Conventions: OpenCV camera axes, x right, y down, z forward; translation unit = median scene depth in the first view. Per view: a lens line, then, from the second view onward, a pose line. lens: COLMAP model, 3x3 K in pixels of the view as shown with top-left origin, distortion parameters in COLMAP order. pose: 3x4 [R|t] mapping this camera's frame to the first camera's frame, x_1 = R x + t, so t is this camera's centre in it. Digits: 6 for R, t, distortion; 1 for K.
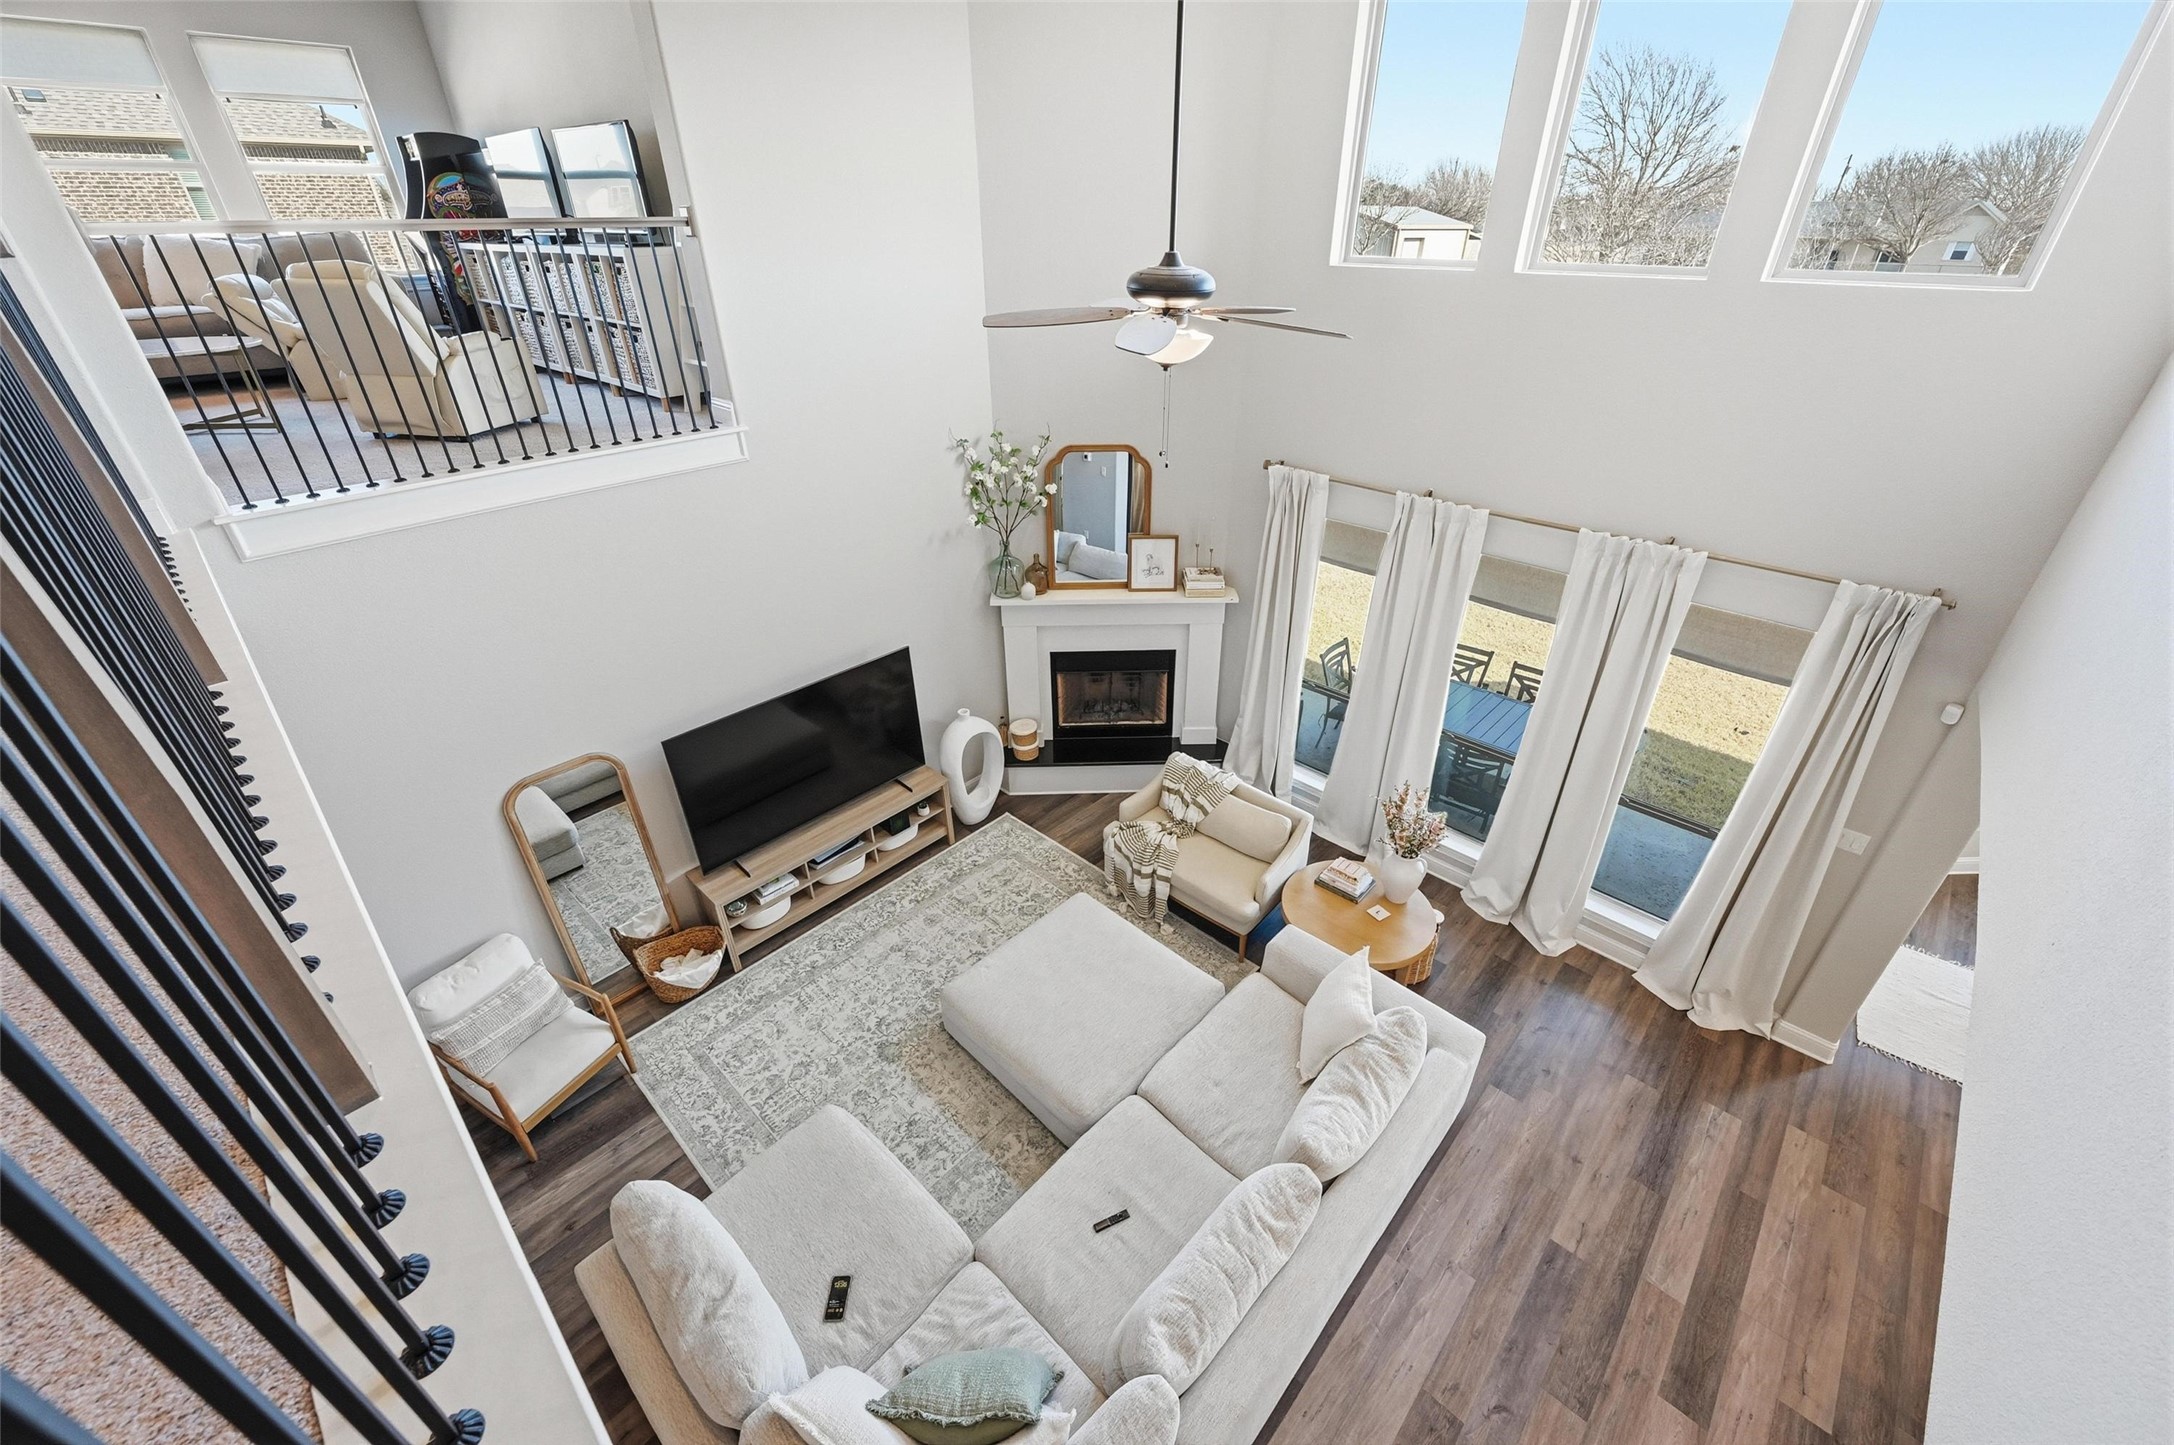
lens RADIAL K [[862.6, 0, 1084.5], [0, 862.6, 700.9], [0, 0, 1]] dist [0.000097, 0.000313]
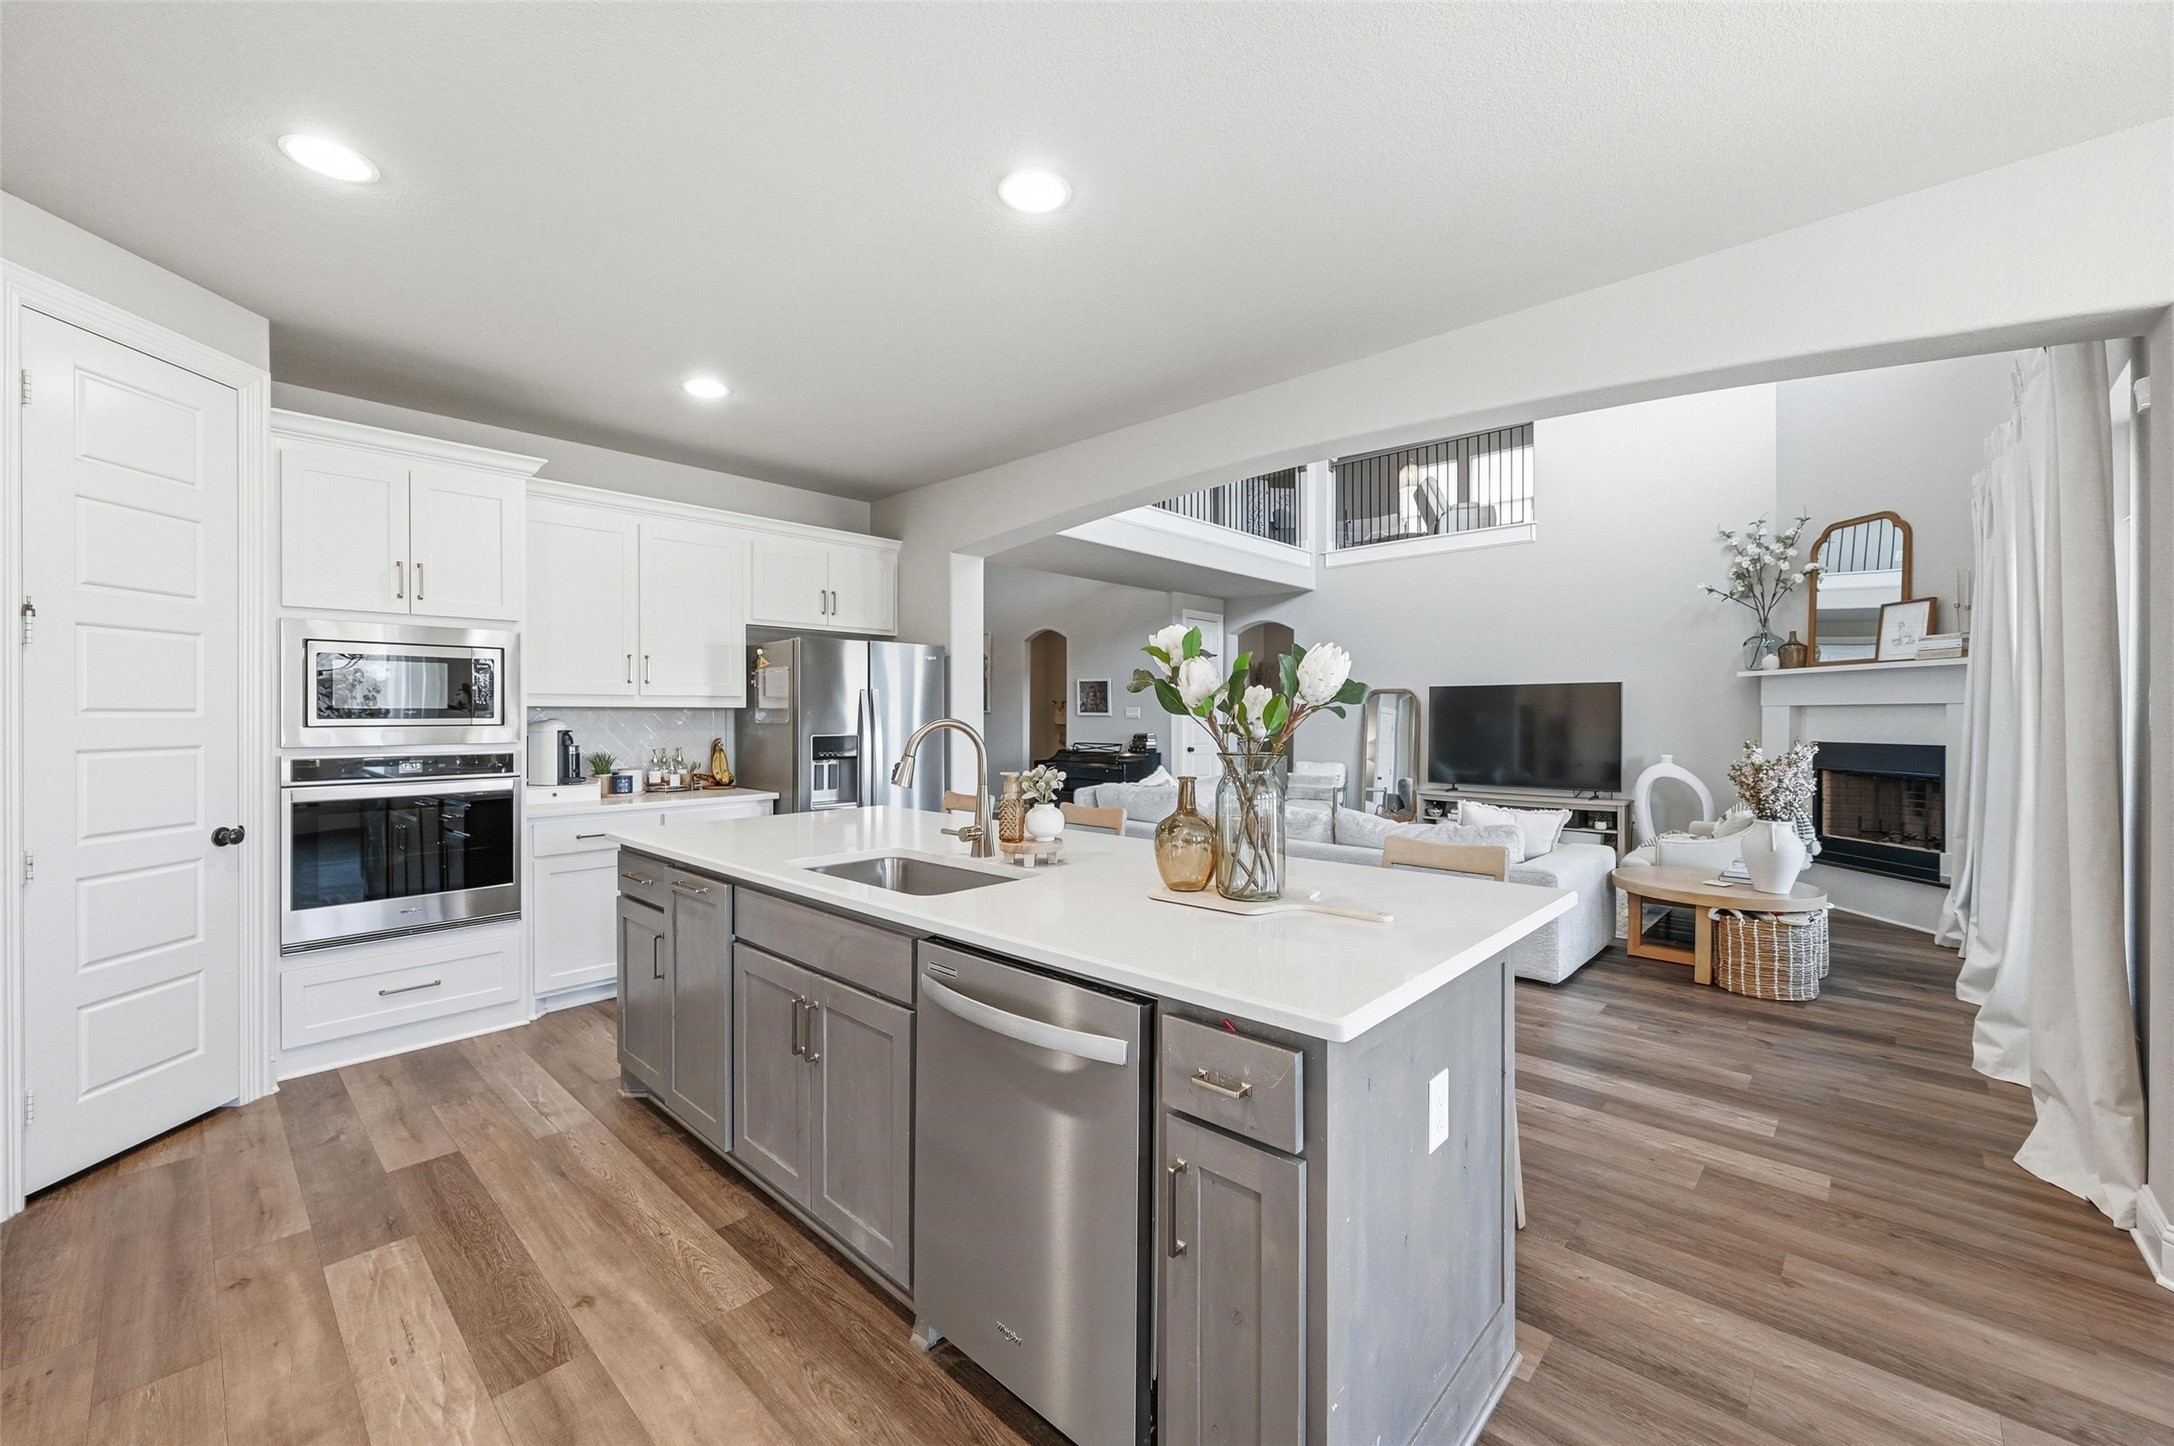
lens RADIAL K [[862.6, 0, 1098.3], [0, 862.6, 715.0], [0, 0, 1]] dist [0.000097, 0.000313]
pose [[0.012892, 0.002611, -0.999913, 1.052570], [-0.493983, 0.869462, -0.004098, 0.363016], [0.869376, 0.493993, 0.012499, 0.336477]]
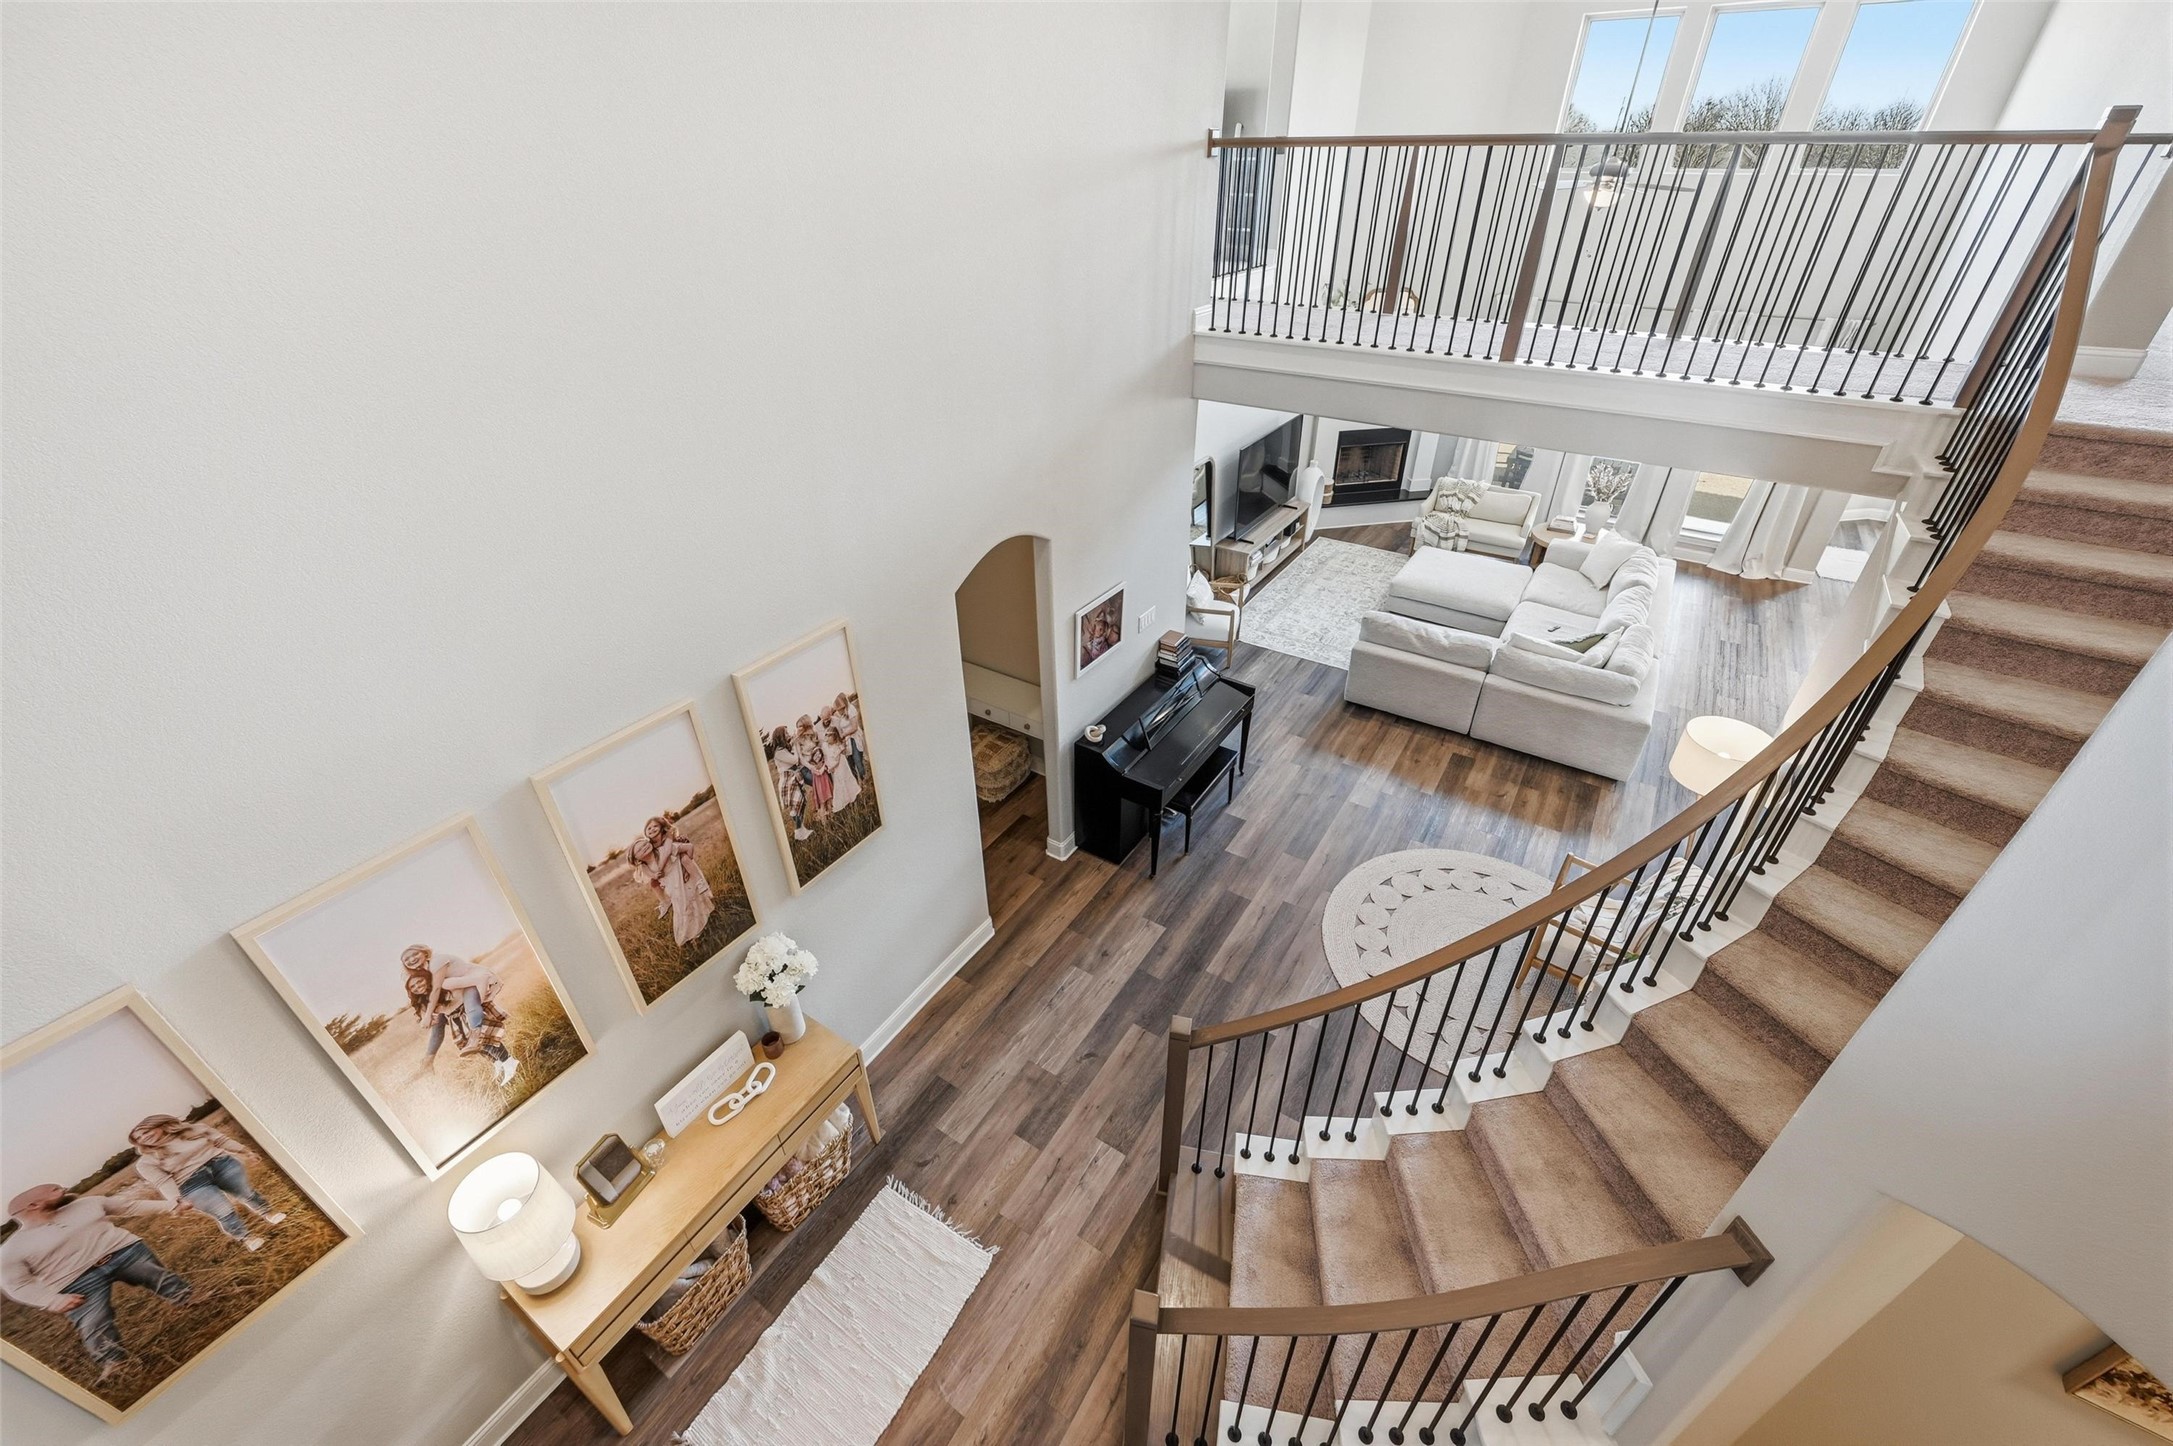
lens RADIAL K [[862.2, 0, 1085.6], [0, 862.2, 713.9], [0, 0, 1]] dist [0.000097, 0.000313]
pose [[0.984006, -0.098045, 0.148725, -0.914193], [0.087809, 0.993391, 0.073915, 0.349065], [-0.154989, -0.059674, 0.986112, -0.594897]]
